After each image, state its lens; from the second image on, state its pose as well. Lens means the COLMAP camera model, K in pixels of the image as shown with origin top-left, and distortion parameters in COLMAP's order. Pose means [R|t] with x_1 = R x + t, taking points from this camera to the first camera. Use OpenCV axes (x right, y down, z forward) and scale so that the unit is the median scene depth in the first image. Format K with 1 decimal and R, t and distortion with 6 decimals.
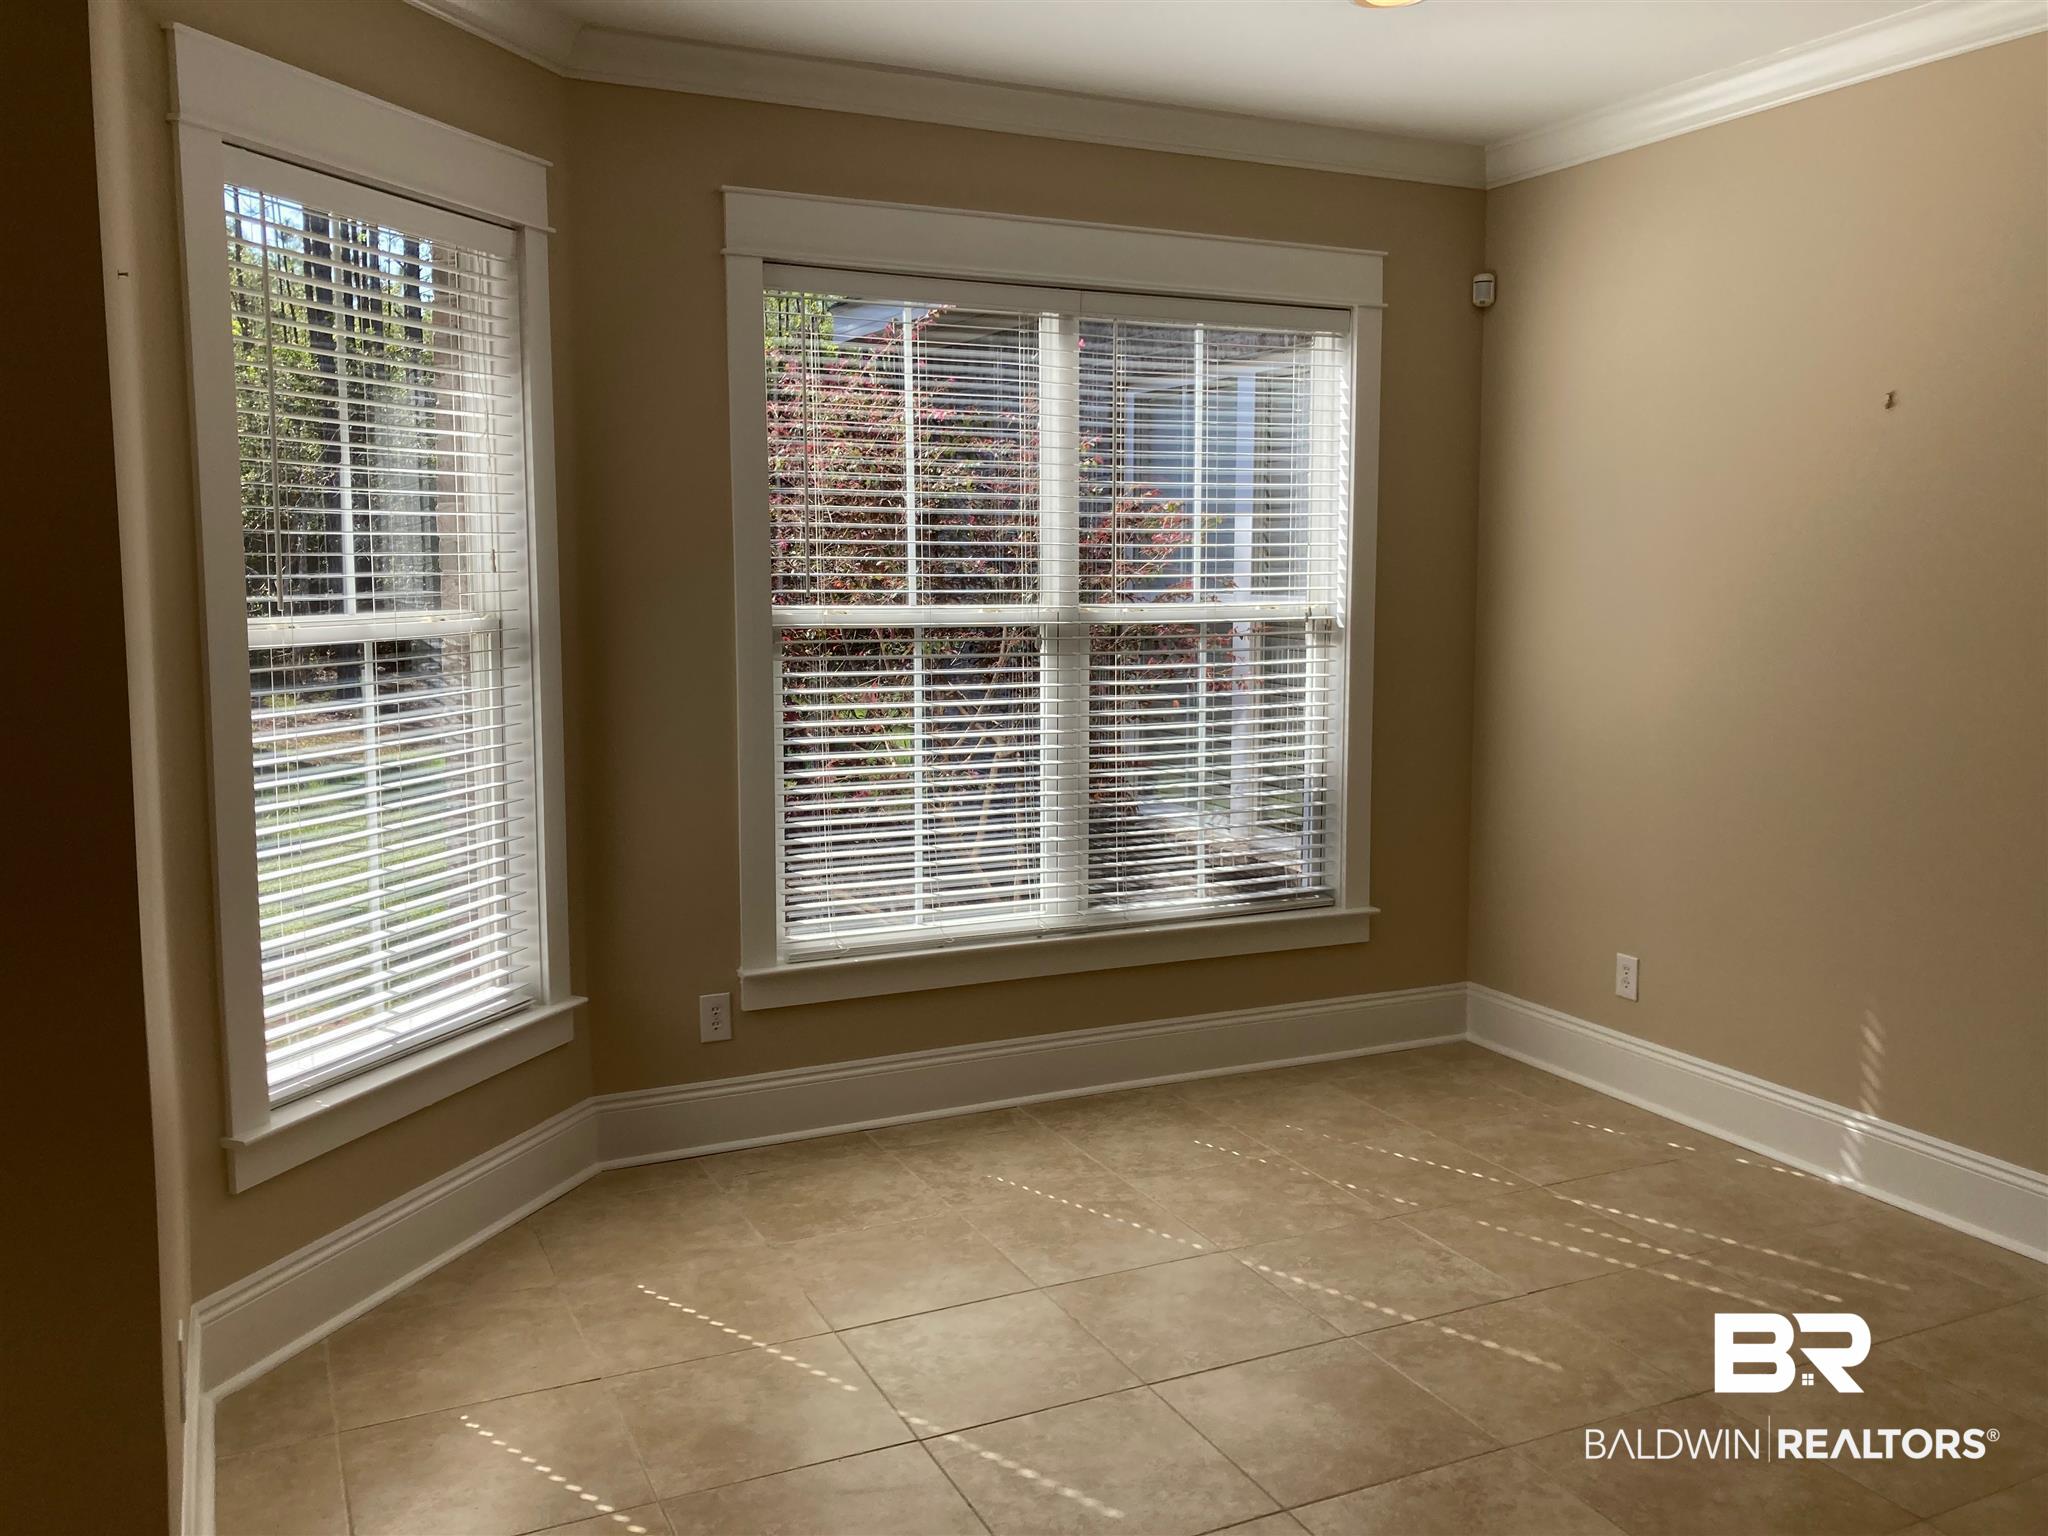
lens RADIAL K [[1690.7, 0, 984.4], [0, 1690.7, 765.3], [0, 0, 1]] dist [0.026512, -0.019517]
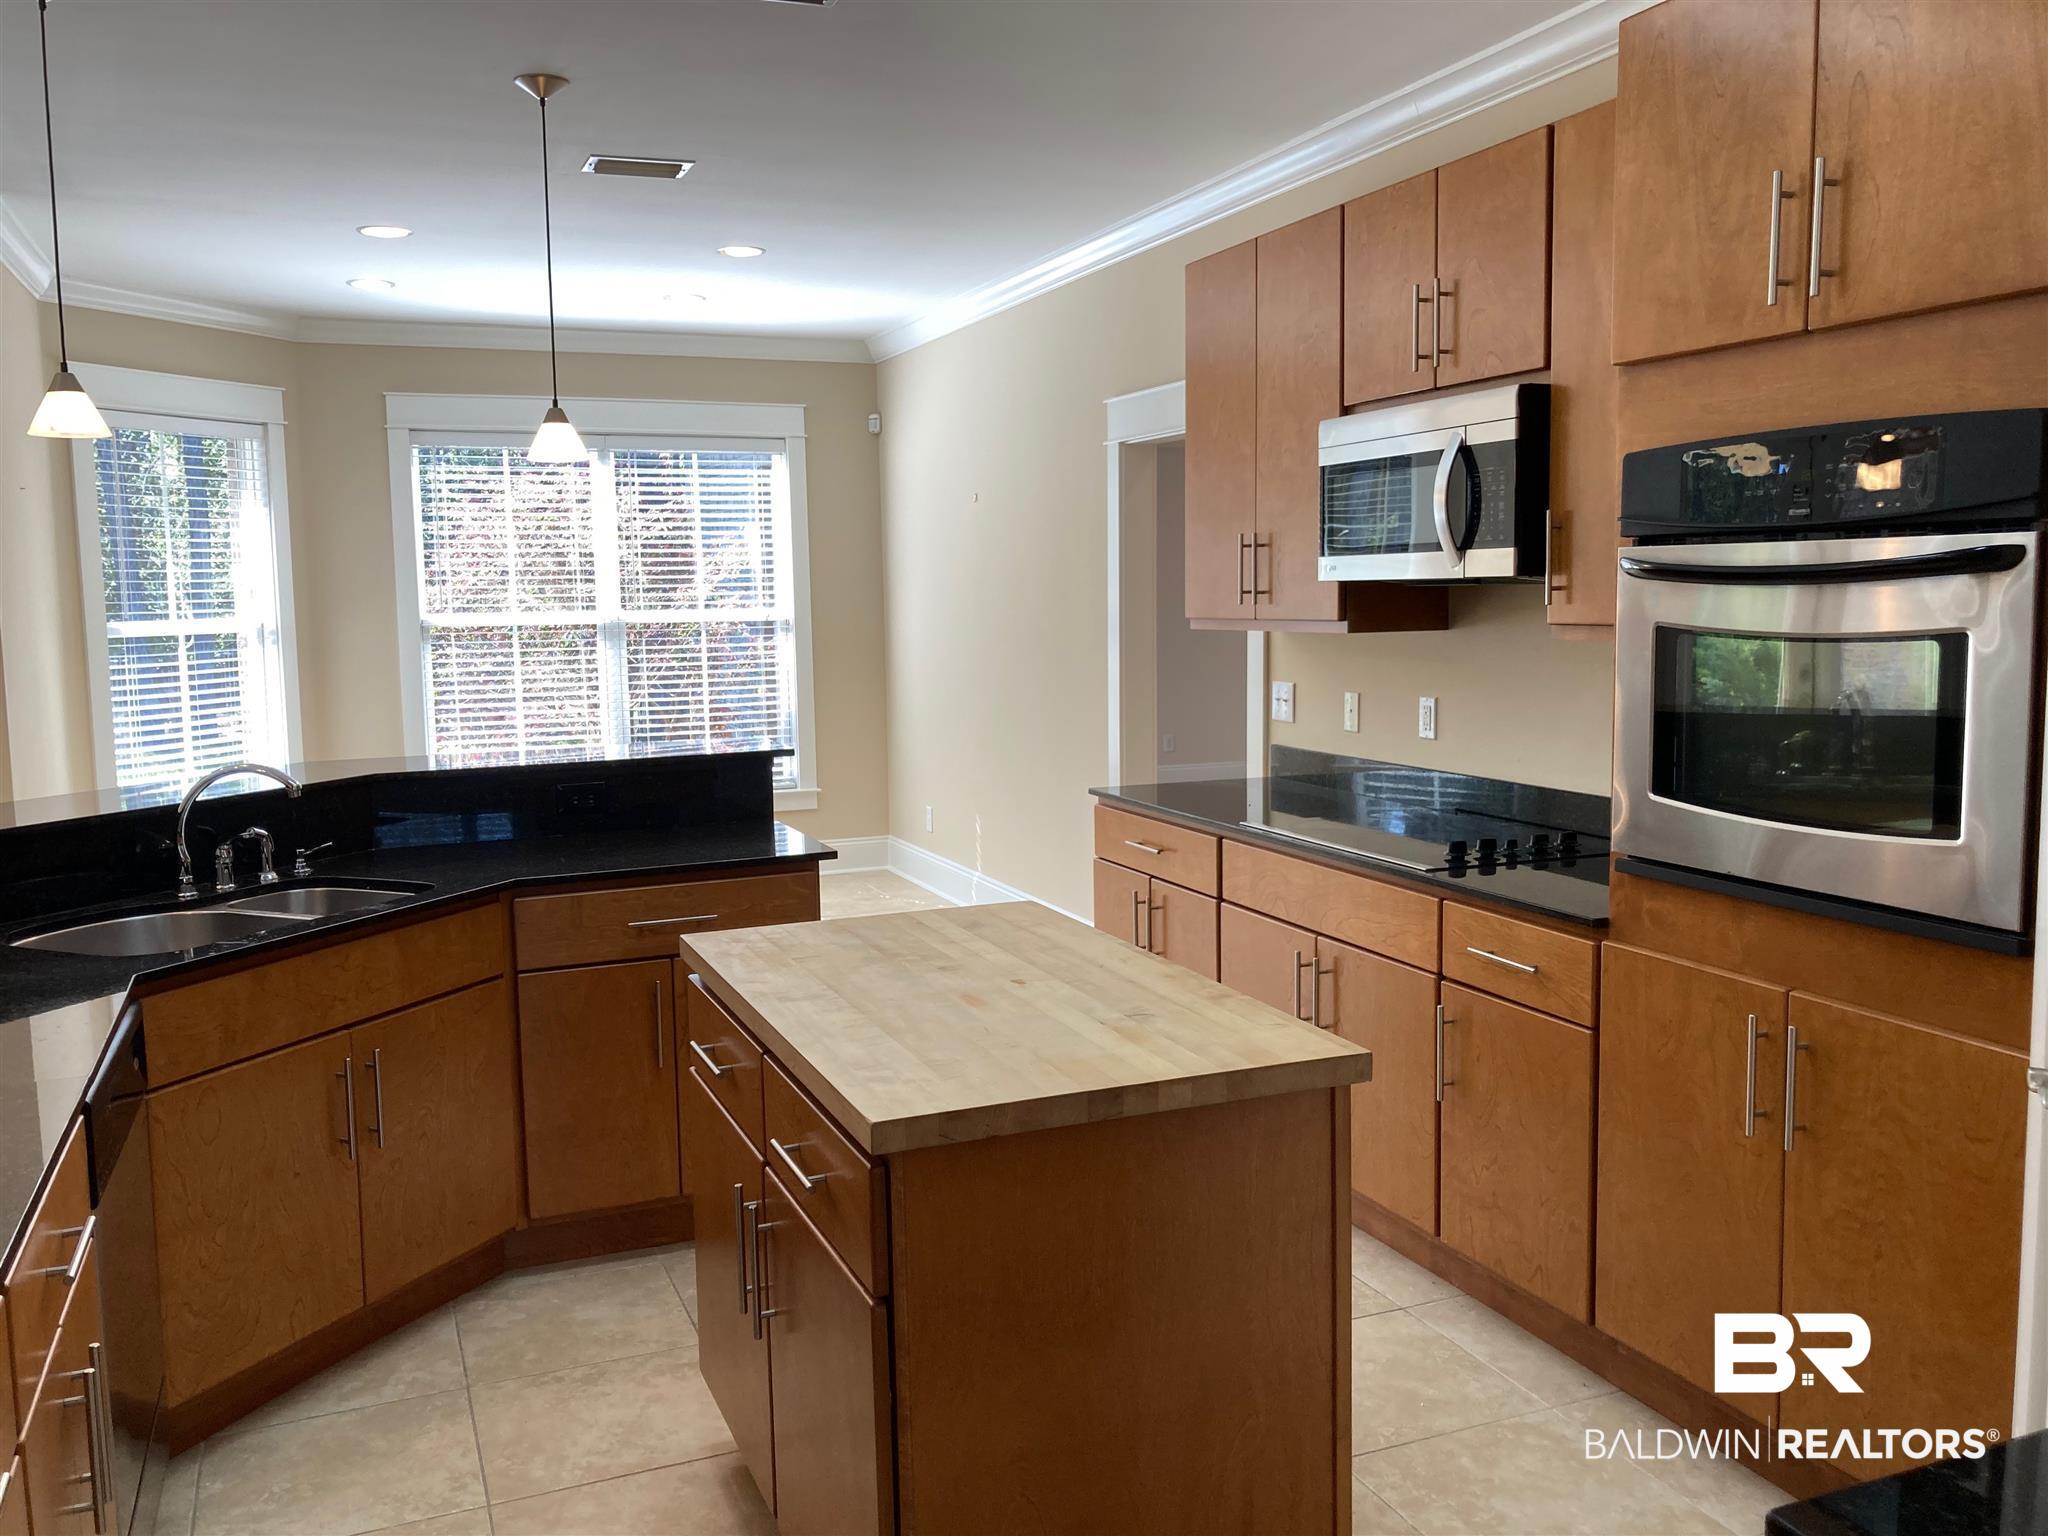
lens RADIAL K [[1690.7, 0, 1010.4], [0, 1690.7, 763.7], [0, 0, 1]] dist [0.026512, -0.019517]
pose [[0.998546, -0.016577, -0.051295, 0.550835], [0.015636, 0.999703, -0.018678, 0.102066], [0.051589, 0.017849, 0.998509, -0.735083]]
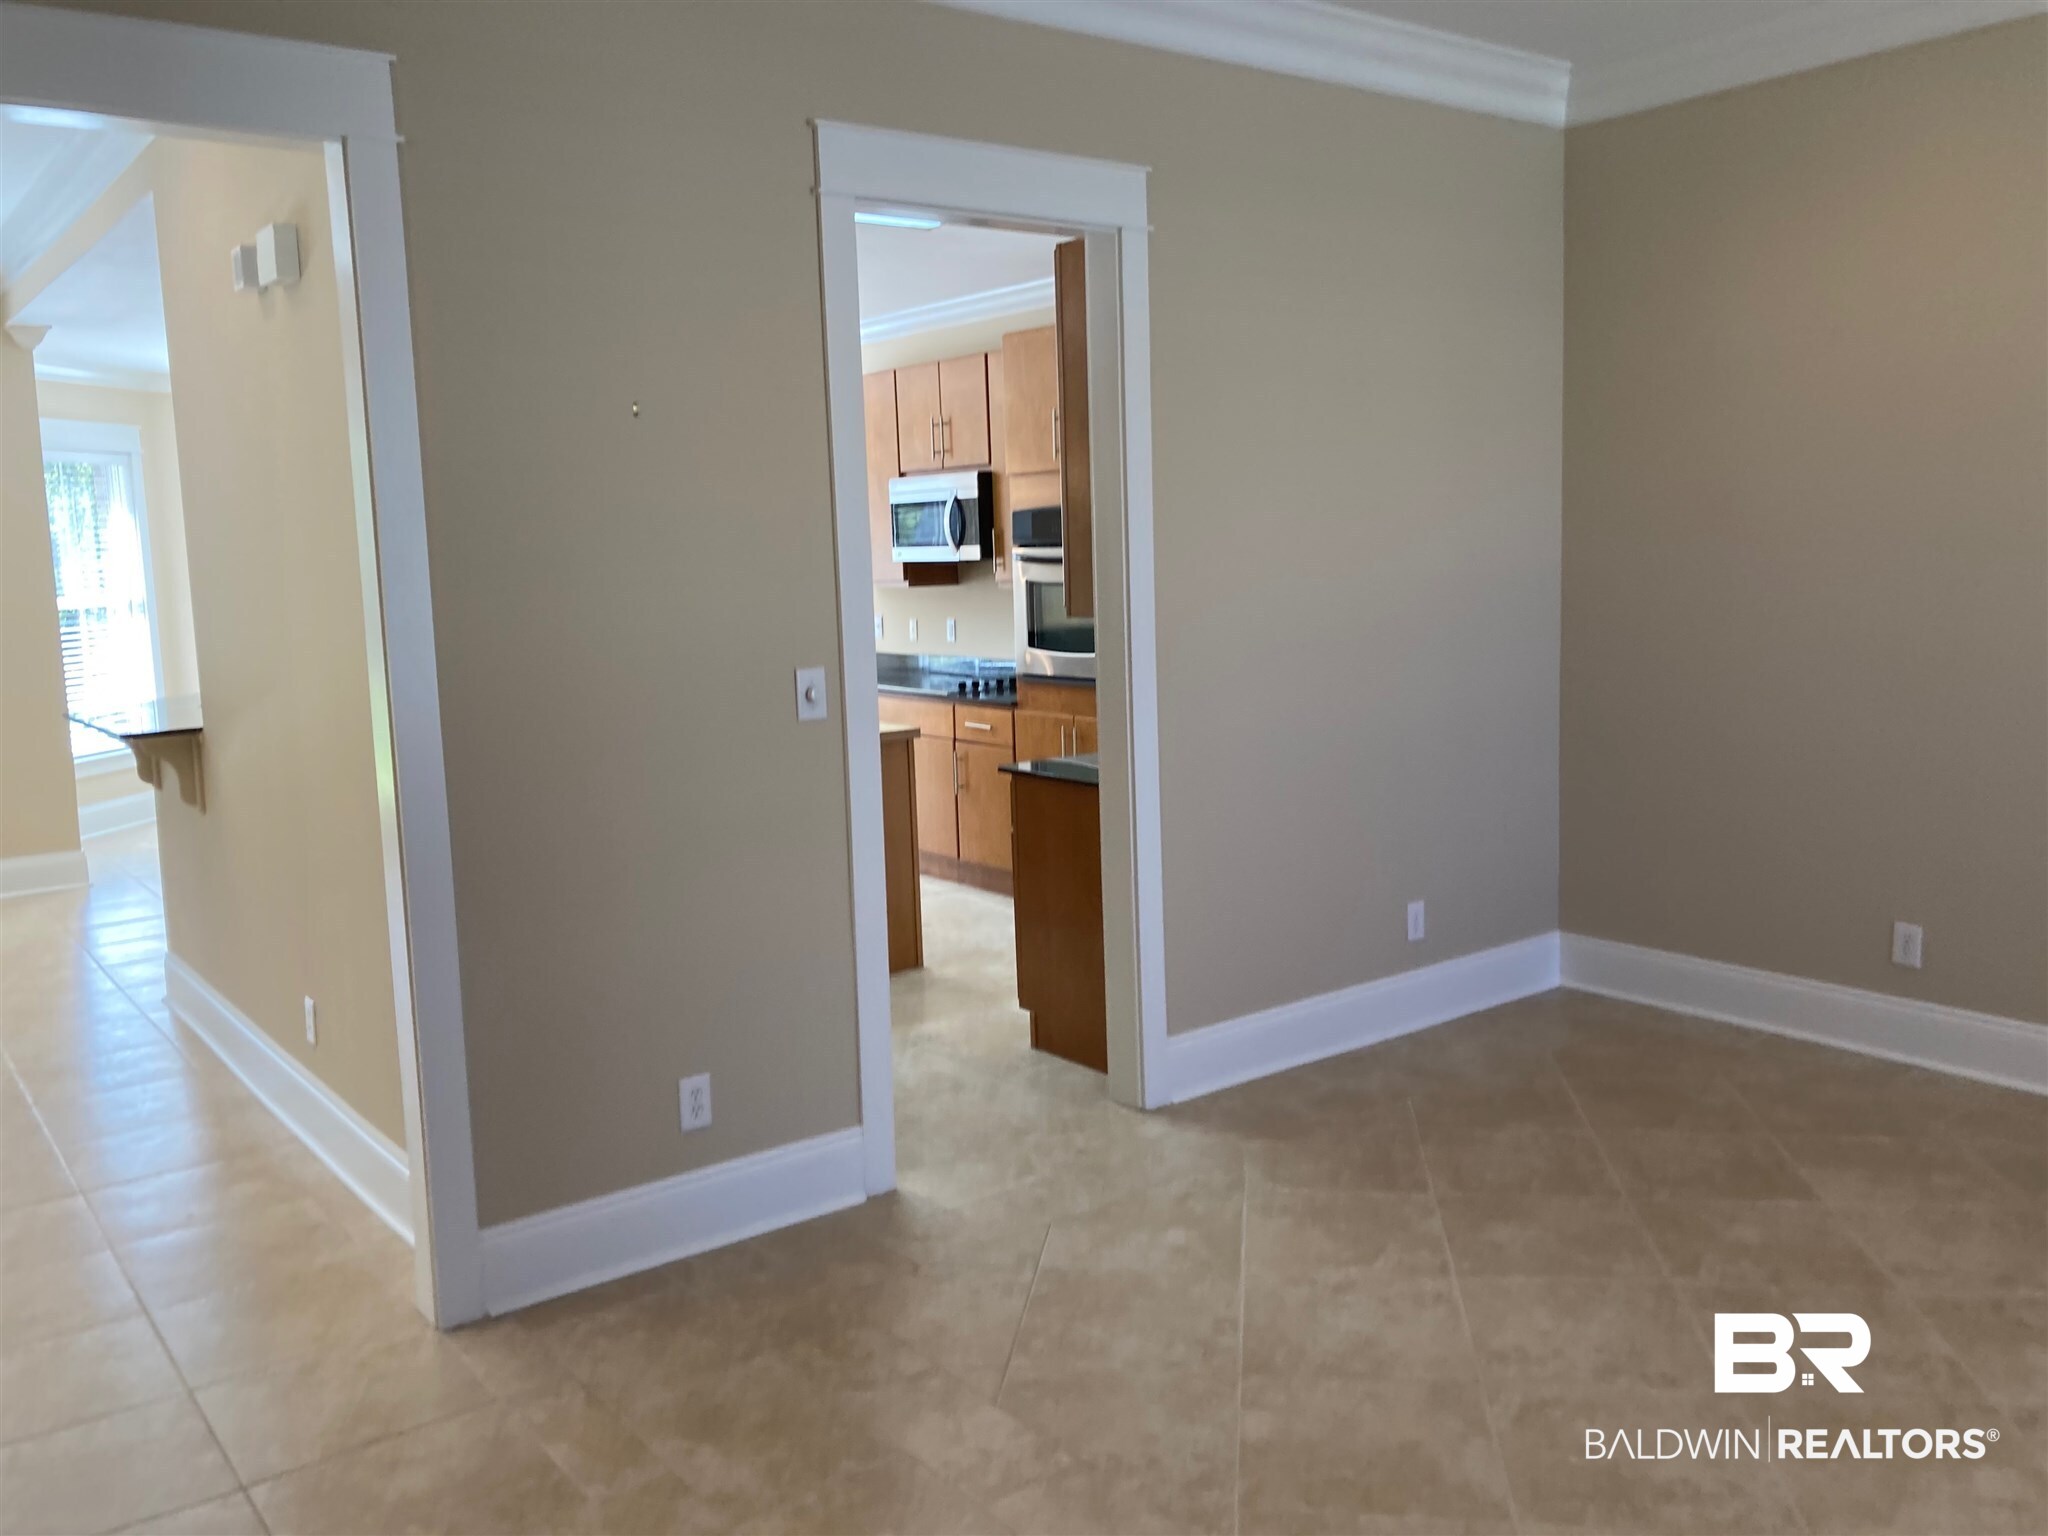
lens RADIAL K [[1690.7, 0, 1020.7], [0, 1690.7, 745.8], [0, 0, 1]] dist [0.026512, -0.019517]
pose [[0.977468, -0.065229, 0.200753, 0.436213], [0.065165, 0.997850, 0.006932, 0.178639], [-0.200774, 0.006306, 0.979617, -1.568627]]
